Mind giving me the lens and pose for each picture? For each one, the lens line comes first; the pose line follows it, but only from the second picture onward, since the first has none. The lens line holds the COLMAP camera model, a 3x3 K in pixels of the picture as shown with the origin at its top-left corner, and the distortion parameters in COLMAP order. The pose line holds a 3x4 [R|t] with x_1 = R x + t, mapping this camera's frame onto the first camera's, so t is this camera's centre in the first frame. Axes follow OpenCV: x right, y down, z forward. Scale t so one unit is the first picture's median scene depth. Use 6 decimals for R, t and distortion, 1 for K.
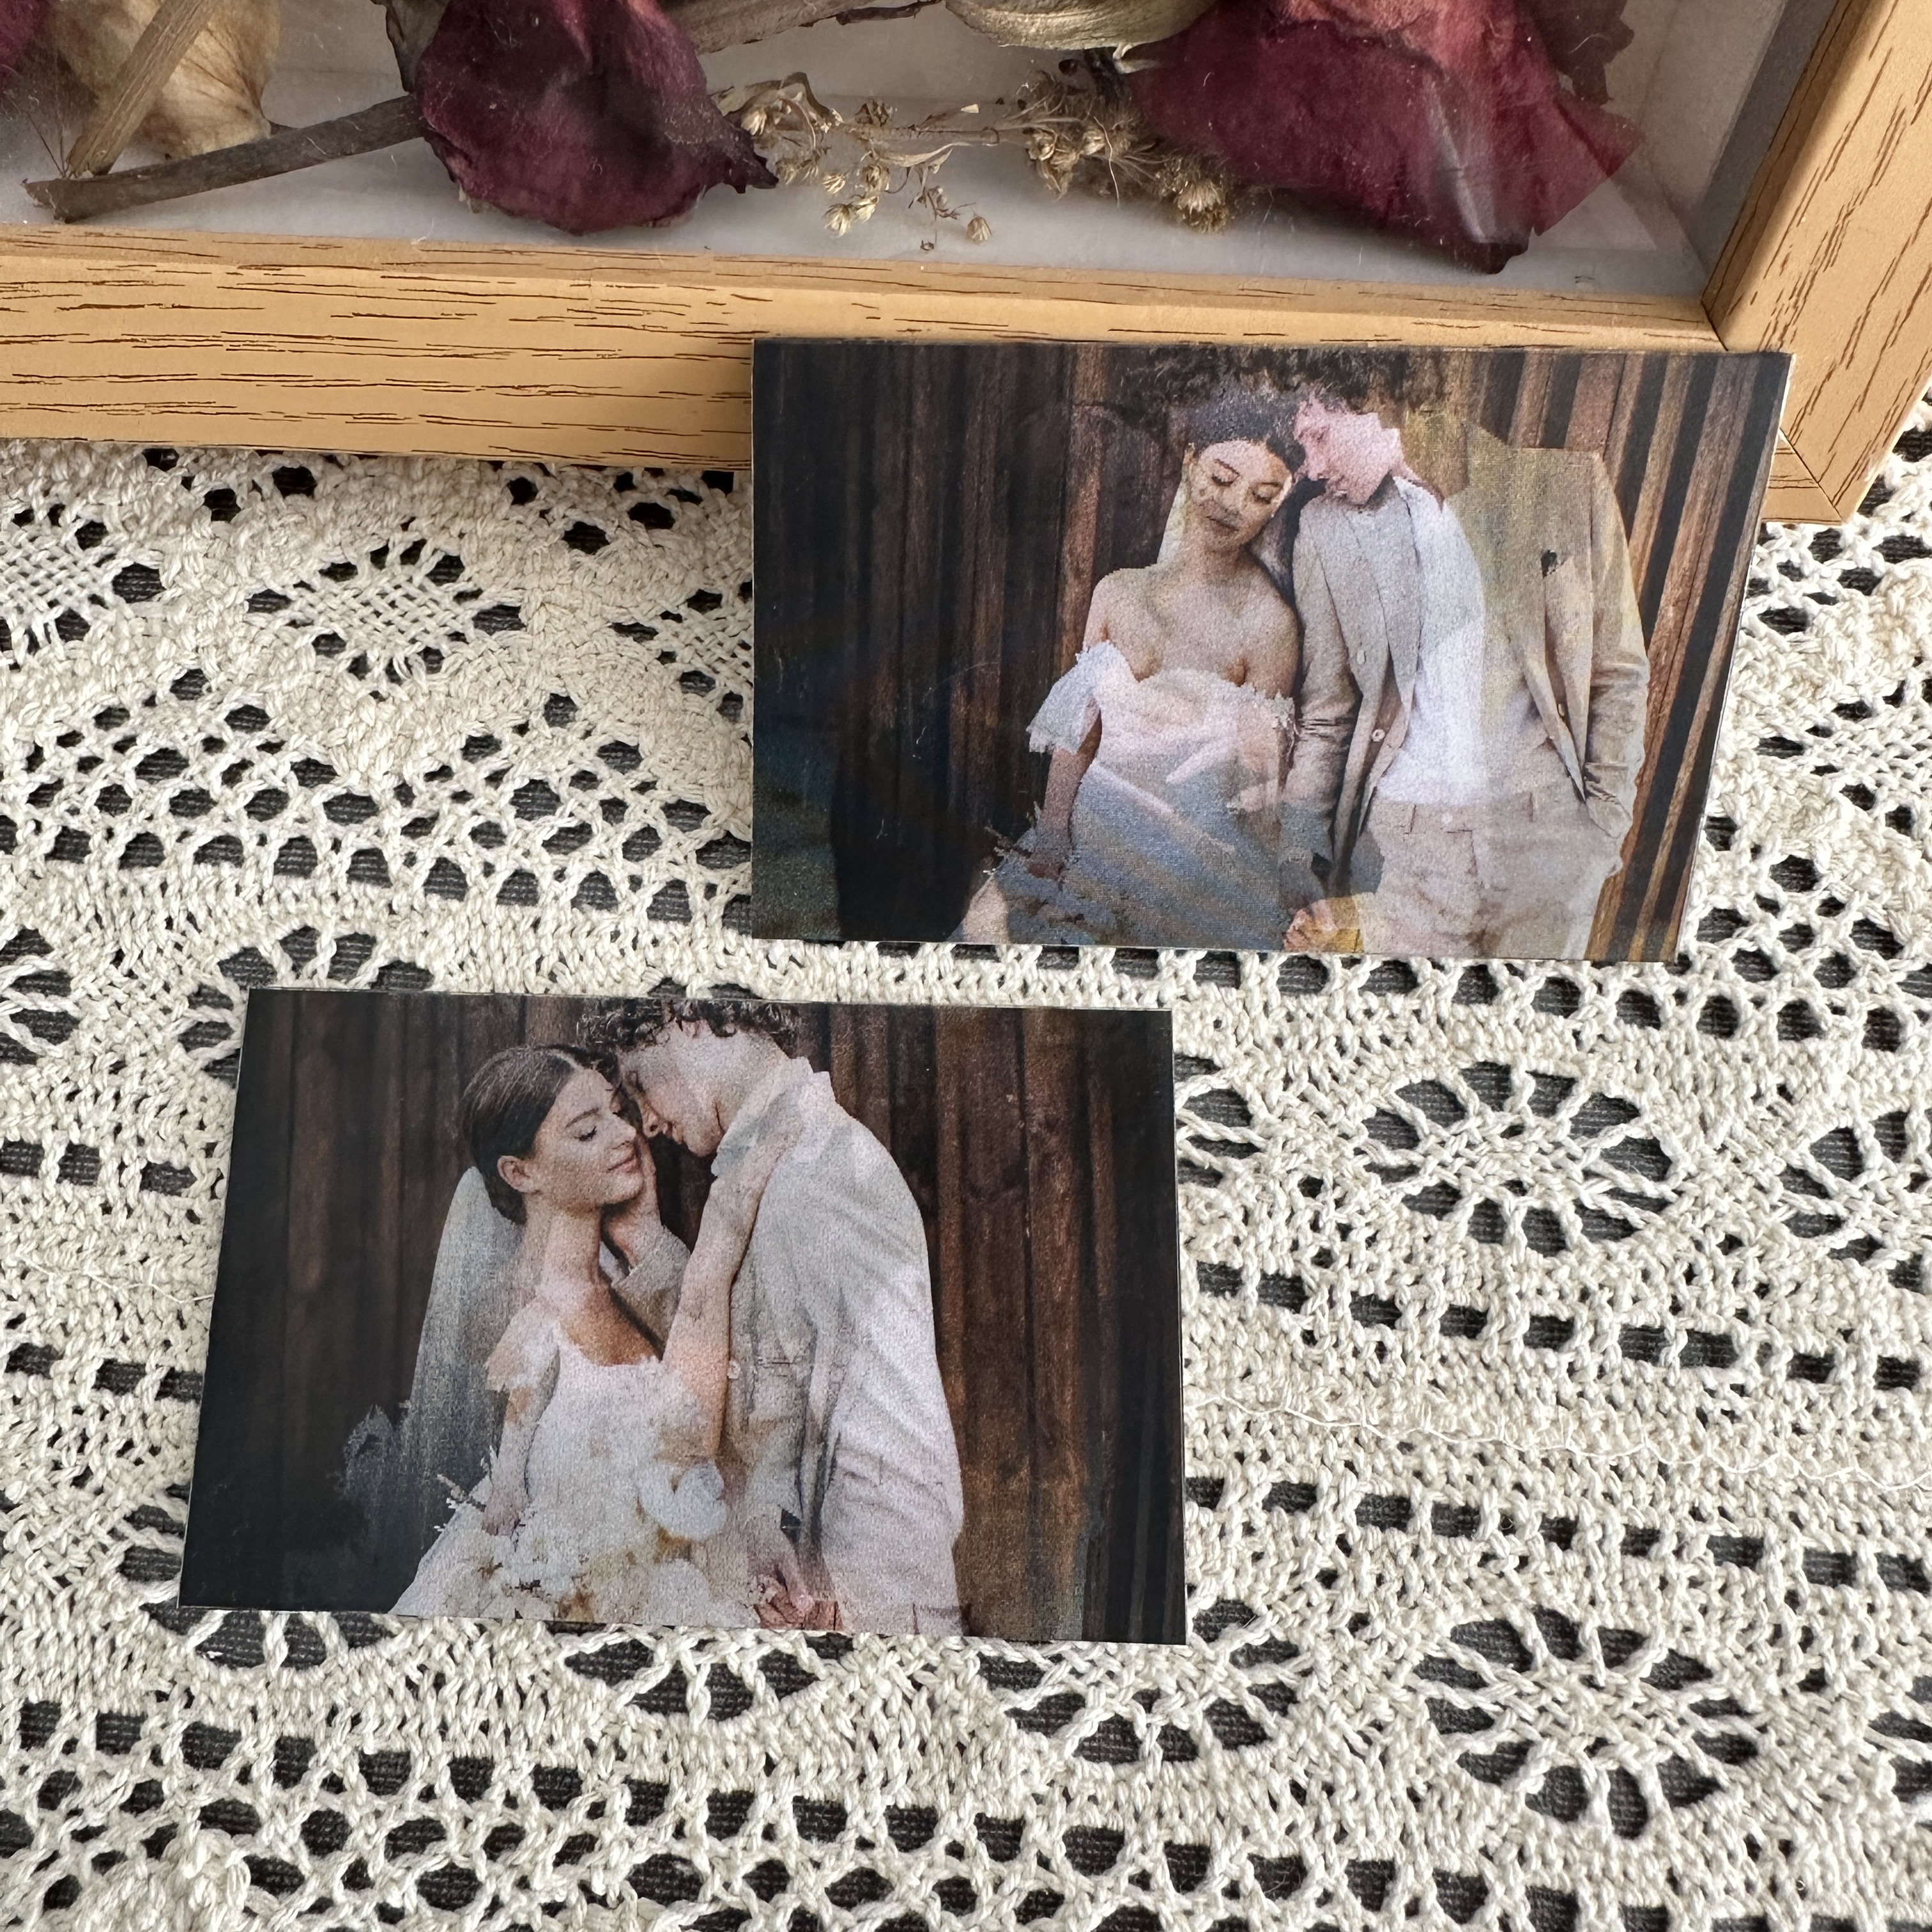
lens RADIAL K [[1835.0, 0, 801.1], [0, 1835.0, 895.1], [0, 0, 1]] dist [-0.021485, 0.014557]
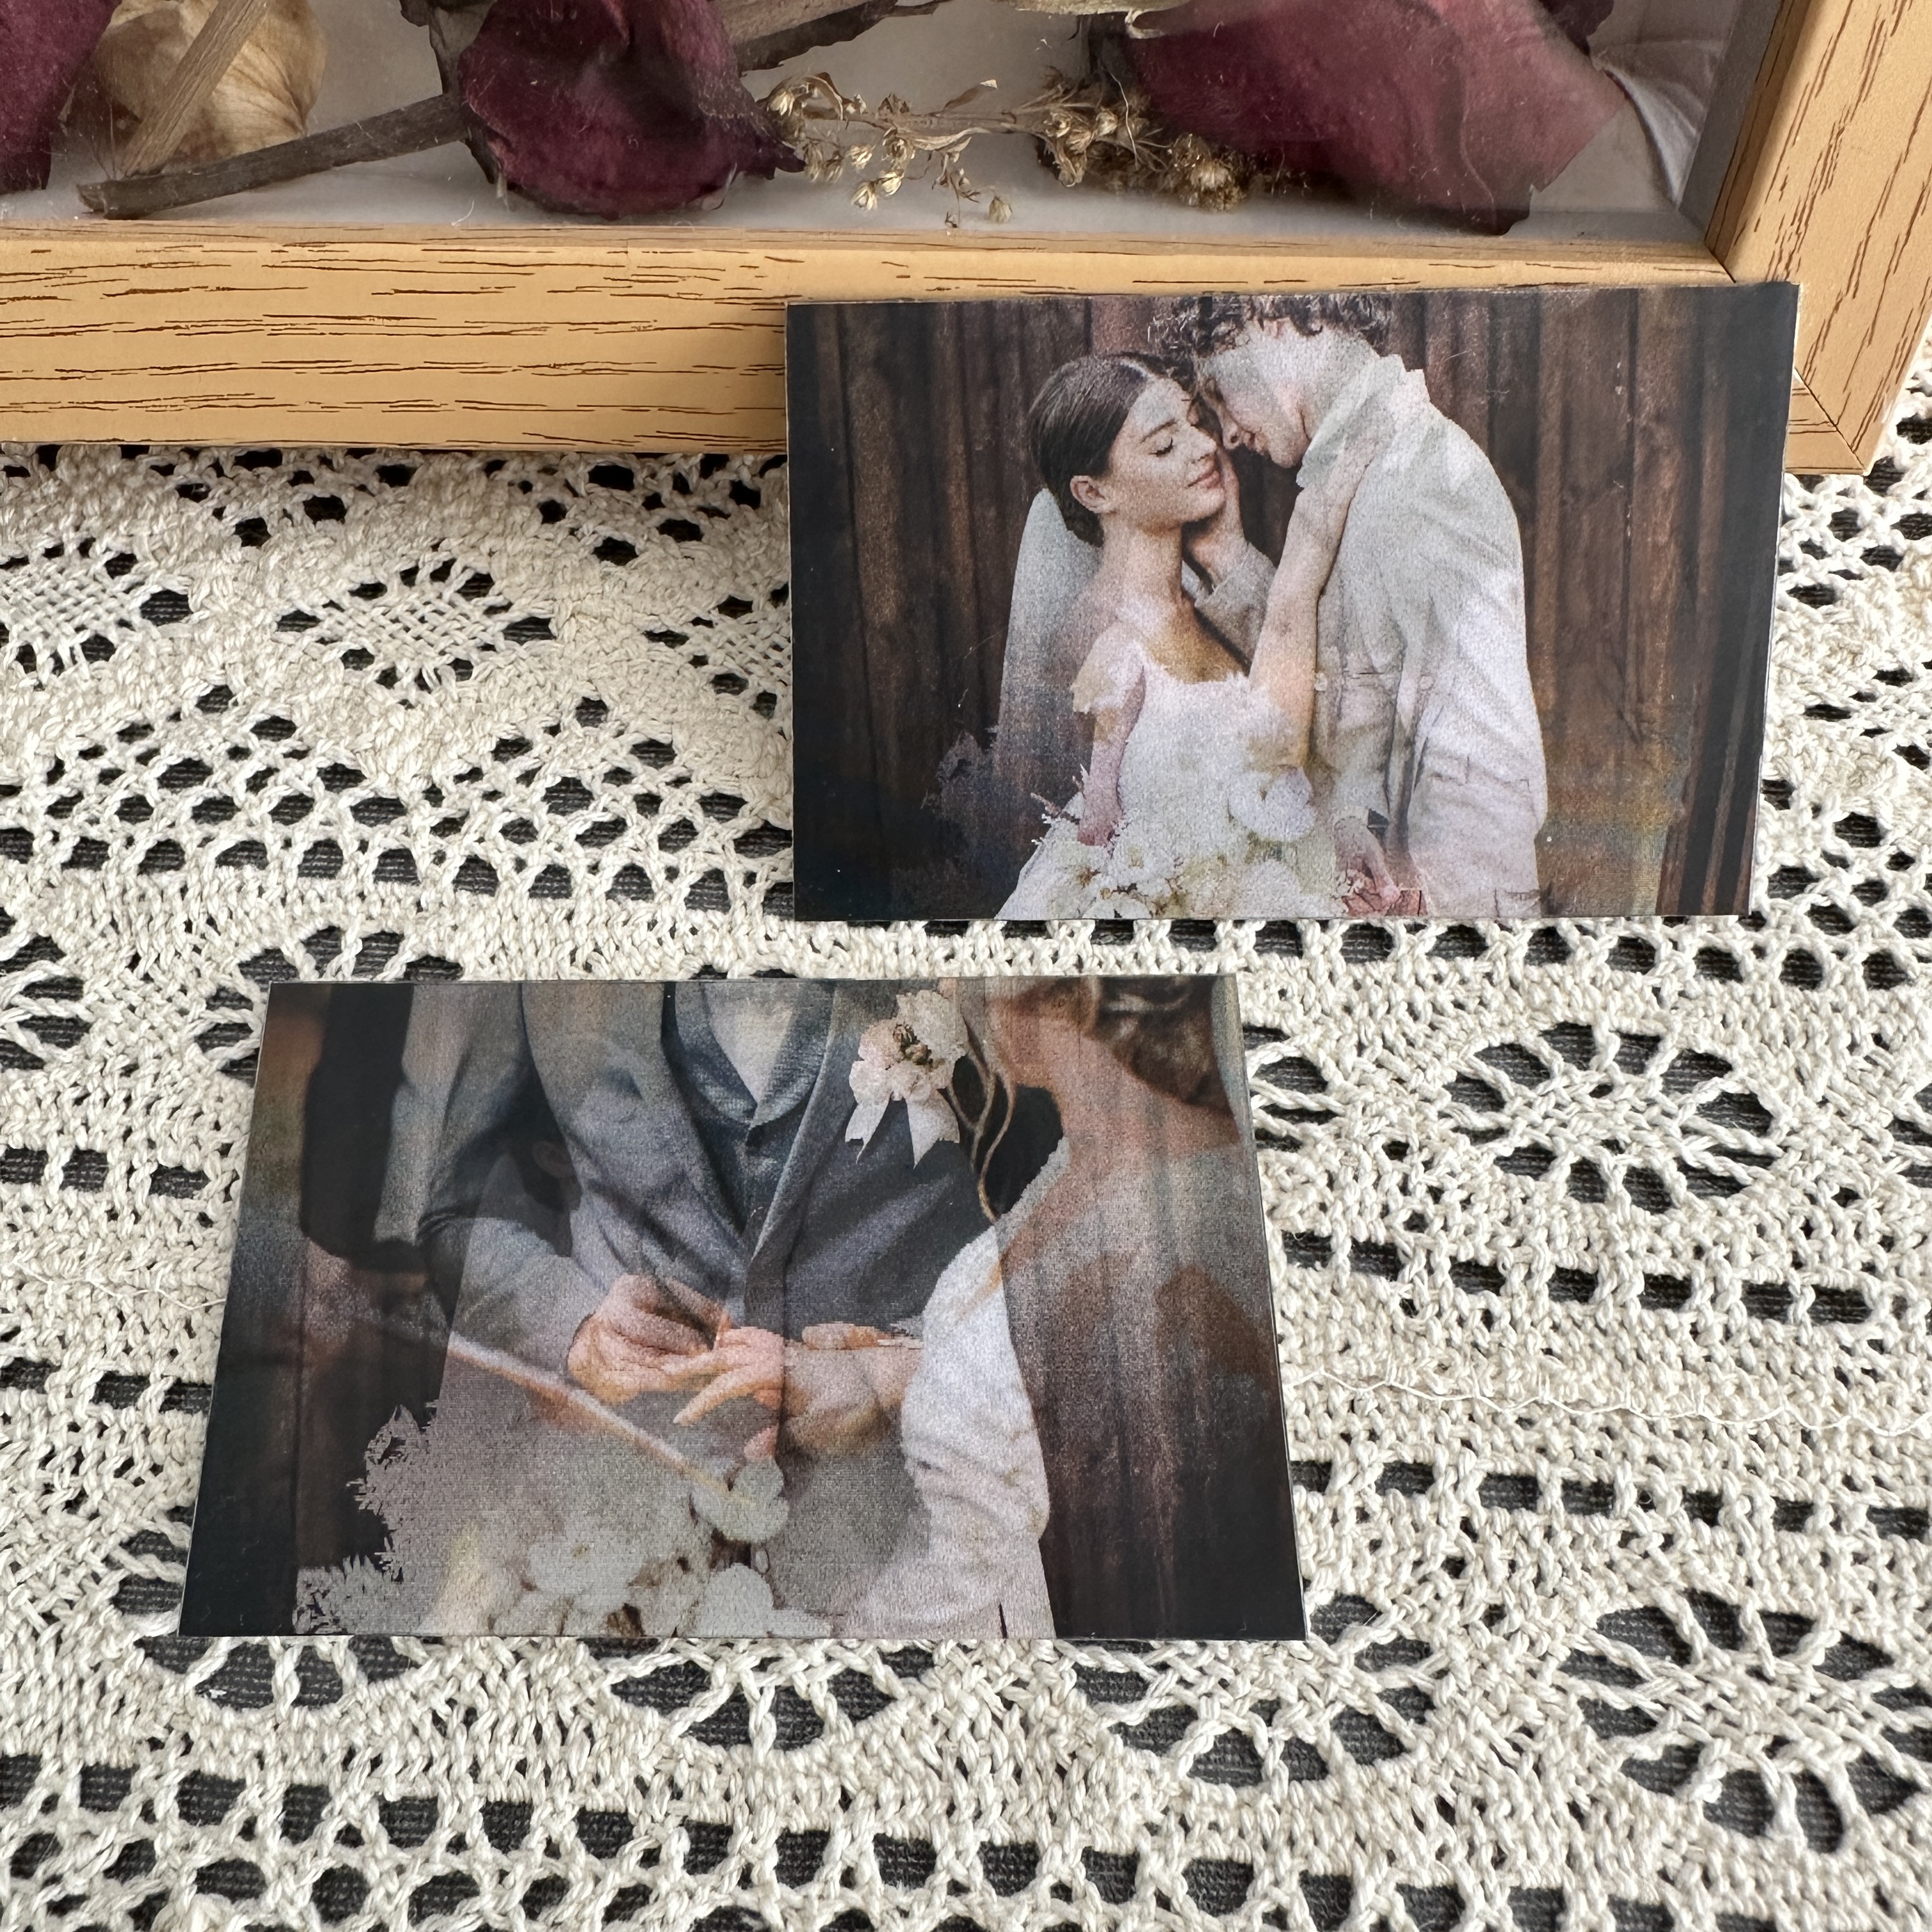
lens RADIAL K [[1835.0, 0, 801.1], [0, 1835.0, 895.1], [0, 0, 1]] dist [-0.021485, 0.014557]
pose [[0.999623, -0.025504, 0.010160, -0.035042], [0.026918, 0.983247, -0.180280, 0.196725], [-0.005392, 0.180485, 0.983563, 0.051943]]
